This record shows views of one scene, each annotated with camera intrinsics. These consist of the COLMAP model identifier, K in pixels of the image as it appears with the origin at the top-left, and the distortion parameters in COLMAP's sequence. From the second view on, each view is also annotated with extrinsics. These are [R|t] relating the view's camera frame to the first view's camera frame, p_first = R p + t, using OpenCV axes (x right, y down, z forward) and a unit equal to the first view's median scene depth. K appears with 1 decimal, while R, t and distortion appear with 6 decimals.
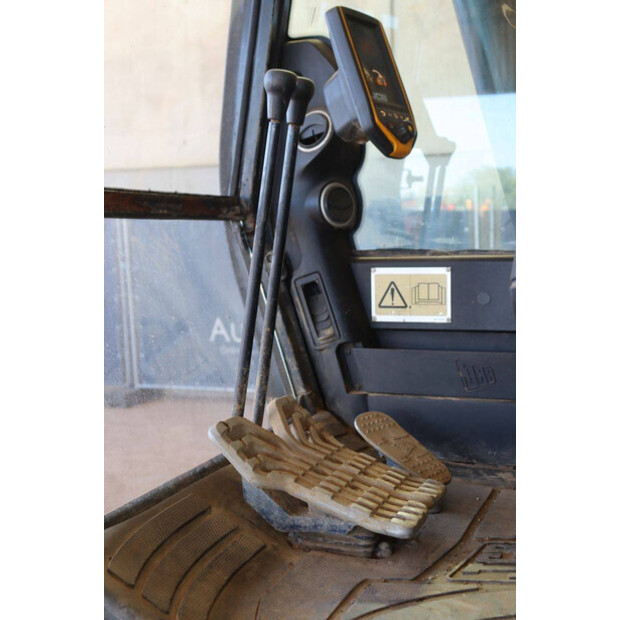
lens RADIAL K [[922.4, 0, 311.9], [0, 922.4, 318.3], [0, 0, 1]] dist [0.080880, 0.132331]
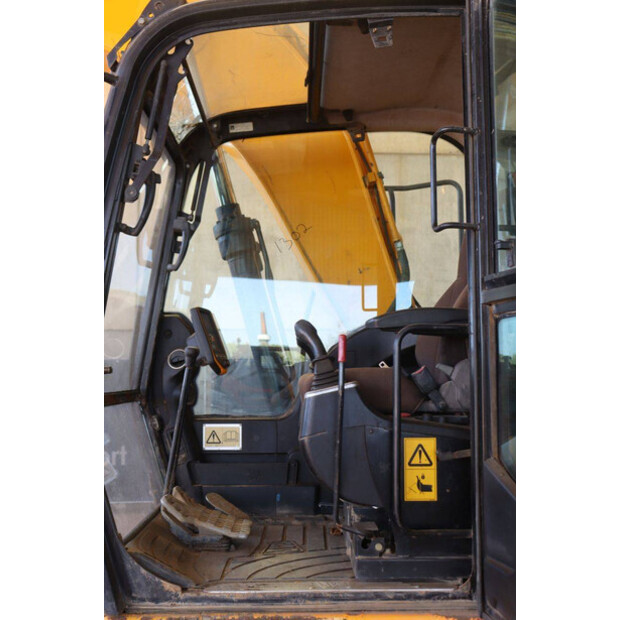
lens RADIAL K [[922.4, 0, 311.9], [0, 922.4, 318.3], [0, 0, 1]] dist [0.080880, 0.132331]
pose [[0.925803, 0.033653, 0.376505, -0.507632], [0.015063, 0.991954, -0.125700, -0.025873], [-0.377706, 0.122045, 0.917847, -1.043862]]
